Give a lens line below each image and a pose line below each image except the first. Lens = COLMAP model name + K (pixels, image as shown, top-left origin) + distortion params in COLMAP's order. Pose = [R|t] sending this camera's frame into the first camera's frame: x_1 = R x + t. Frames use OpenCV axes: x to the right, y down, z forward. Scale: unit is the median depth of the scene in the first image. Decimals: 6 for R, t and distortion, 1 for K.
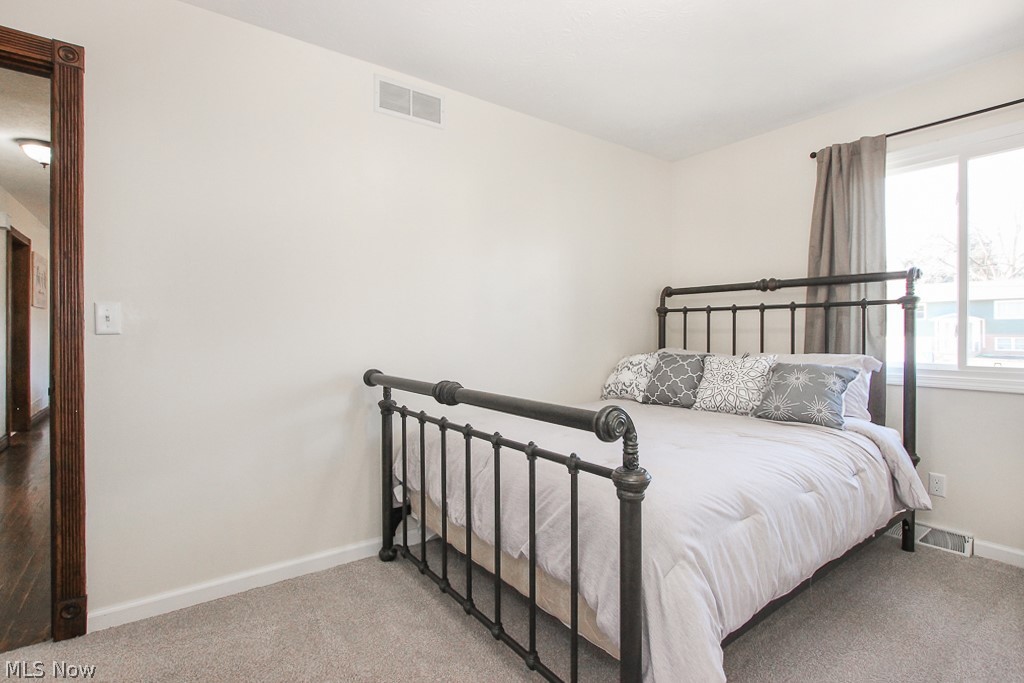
lens RADIAL K [[492.4, 0, 512.0], [0, 492.4, 341.5], [0, 0, 1]] dist [-0.002941, -0.000227]
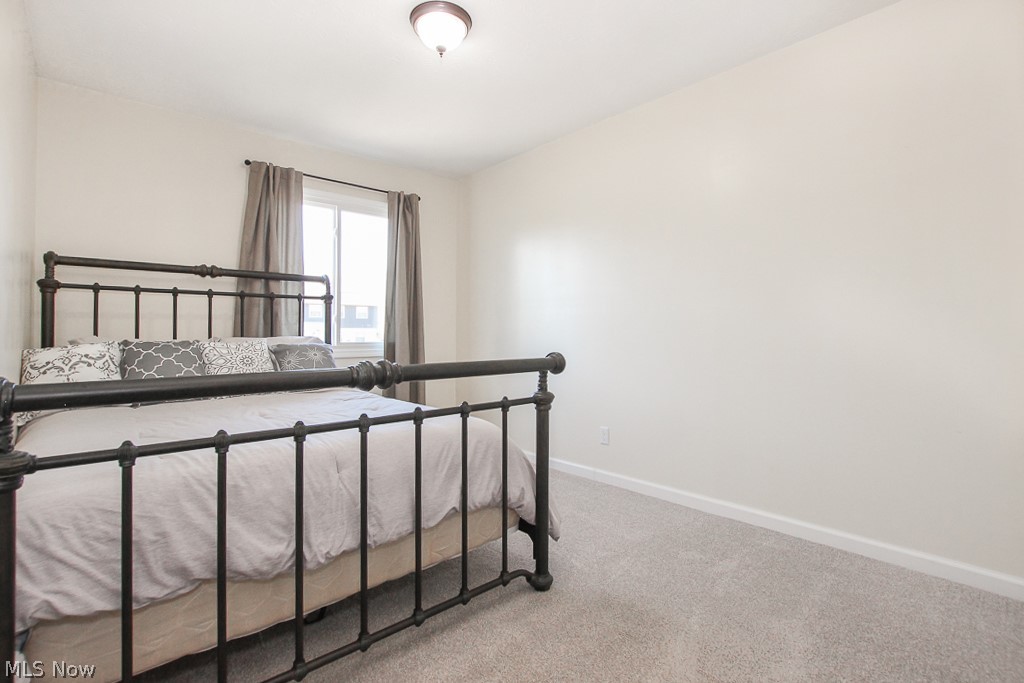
lens RADIAL K [[479.5, 0, 513.2], [0, 479.5, 339.9], [0, 0, 1]] dist [-0.010294, 0.000779]
pose [[-0.085414, -0.022253, 0.996097, -0.551990], [0.011635, 0.999660, 0.023331, 0.011783], [-0.996278, 0.013582, -0.085126, 0.494371]]
